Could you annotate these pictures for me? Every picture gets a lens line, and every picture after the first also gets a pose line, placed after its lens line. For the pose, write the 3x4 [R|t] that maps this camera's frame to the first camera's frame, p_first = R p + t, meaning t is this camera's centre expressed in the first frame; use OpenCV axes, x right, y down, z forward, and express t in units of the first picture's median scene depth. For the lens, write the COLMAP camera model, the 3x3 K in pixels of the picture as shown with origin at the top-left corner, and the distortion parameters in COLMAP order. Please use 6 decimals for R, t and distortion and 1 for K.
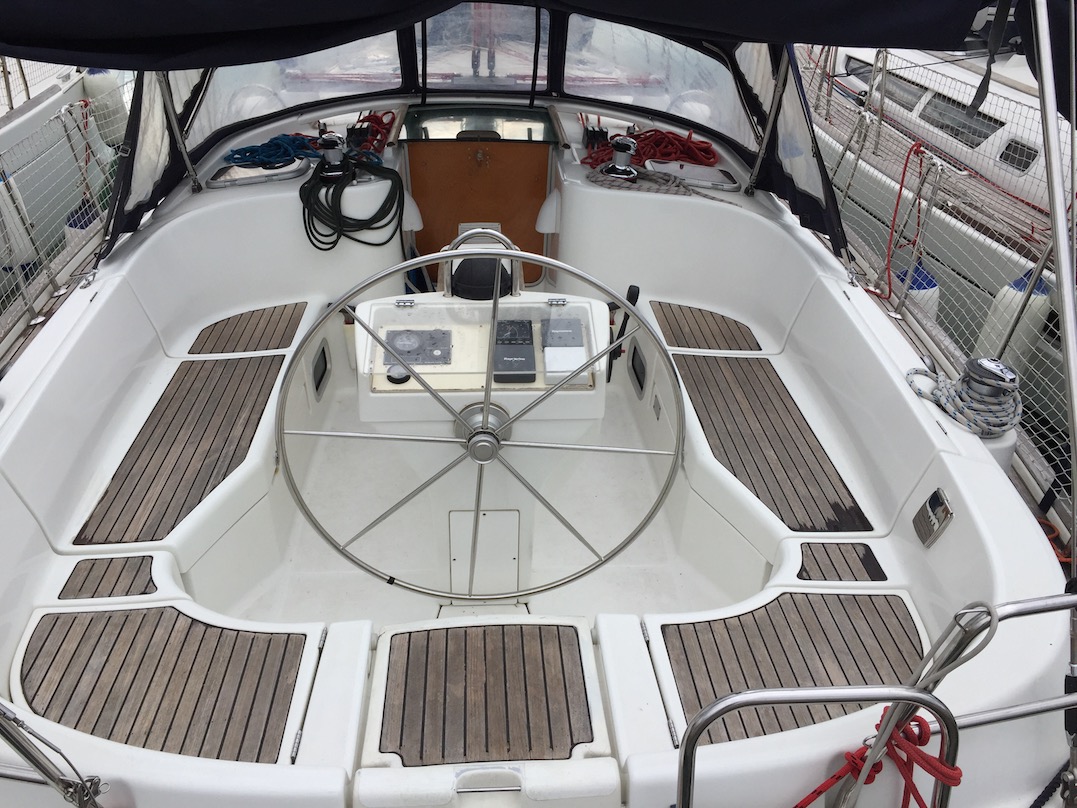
lens RADIAL K [[929.0, 0, 538.5], [0, 929.0, 404.0], [0, 0, 1]] dist [0.059535, -0.125597]
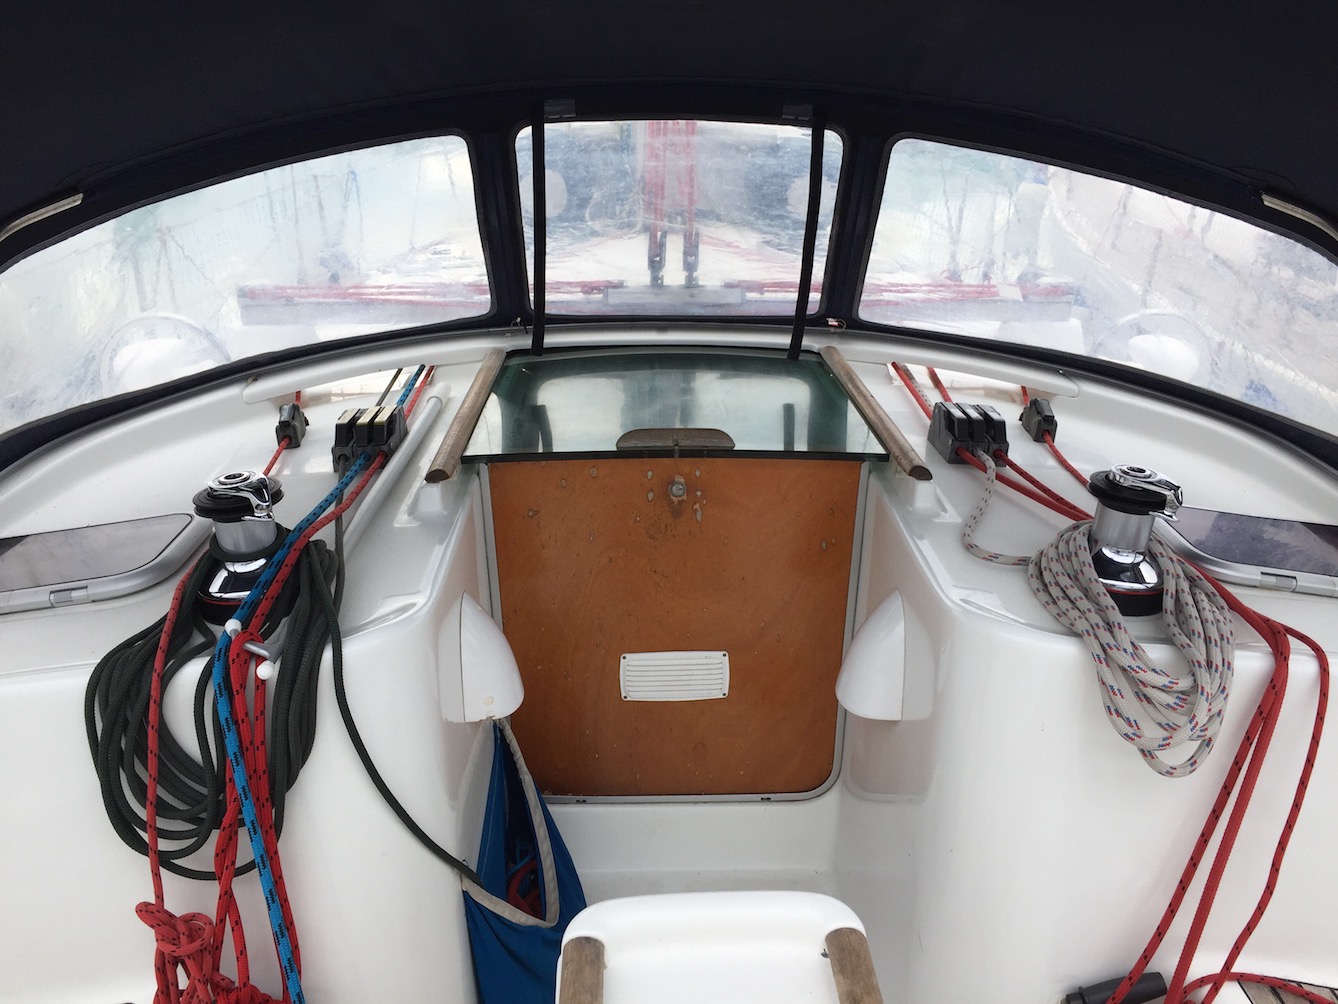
lens RADIAL K [[1137.6, 0, 670.0], [0, 1137.6, 520.2], [0, 0, 1]] dist [0.000584, 0.003015]
pose [[0.999449, -0.009213, -0.031894, -0.056570], [0.005090, 0.991888, -0.127012, -0.215346], [0.032805, 0.126779, 0.991388, 0.598757]]
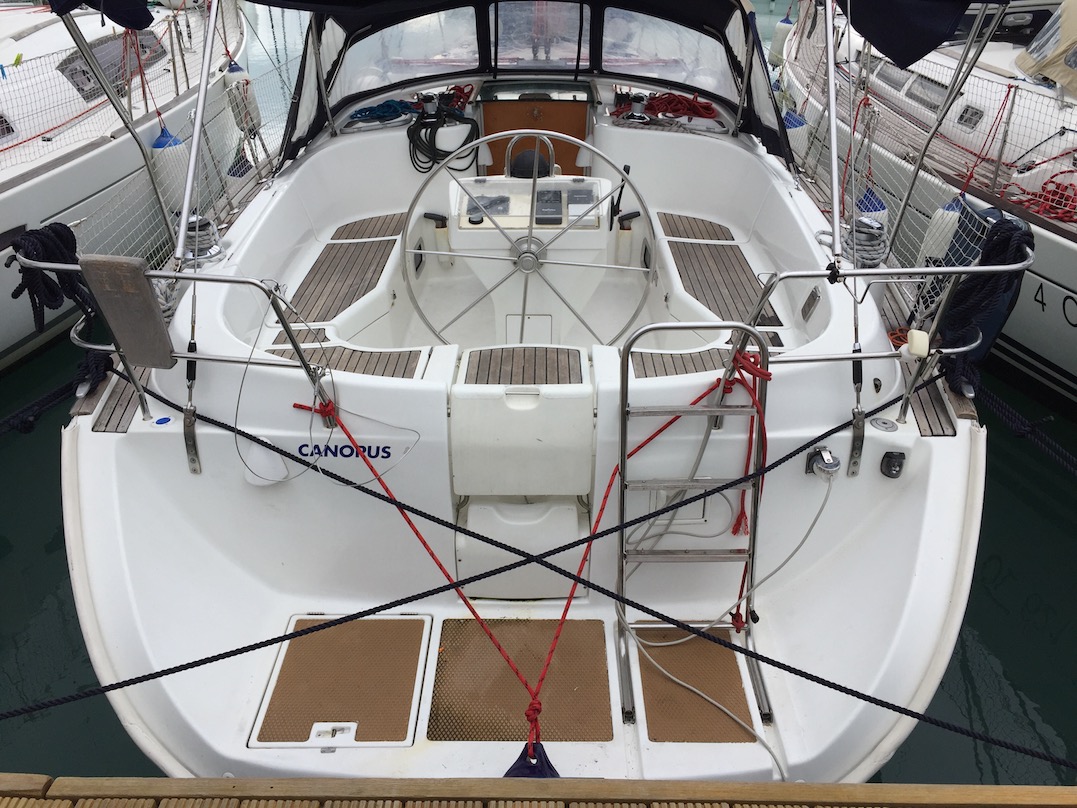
lens RADIAL K [[917.6, 0, 522.4], [0, 917.6, 406.4], [0, 0, 1]] dist [0.006901, -0.002951]
pose [[0.996060, 0.017168, -0.087008, 0.044468], [-0.018454, 0.999732, -0.014005, 0.193596], [0.086744, 0.015555, 0.996109, -0.345137]]
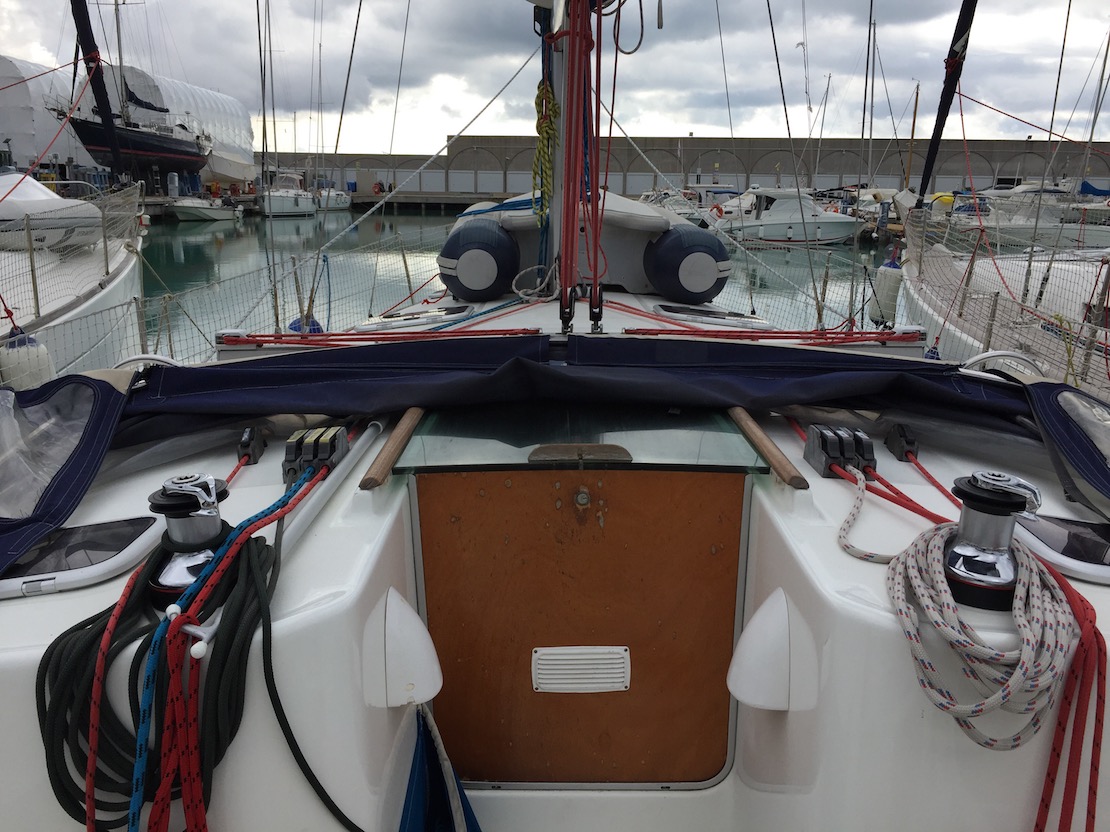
lens RADIAL K [[957.4, 0, 555.0], [0, 957.4, 416.0], [0, 0, 1]] dist [0.059535, -0.125597]
pose [[0.997813, -0.016079, -0.064109, -0.051358], [-0.001295, 0.965016, -0.262189, -0.206498], [0.066082, 0.261699, 0.962885, 0.619966]]
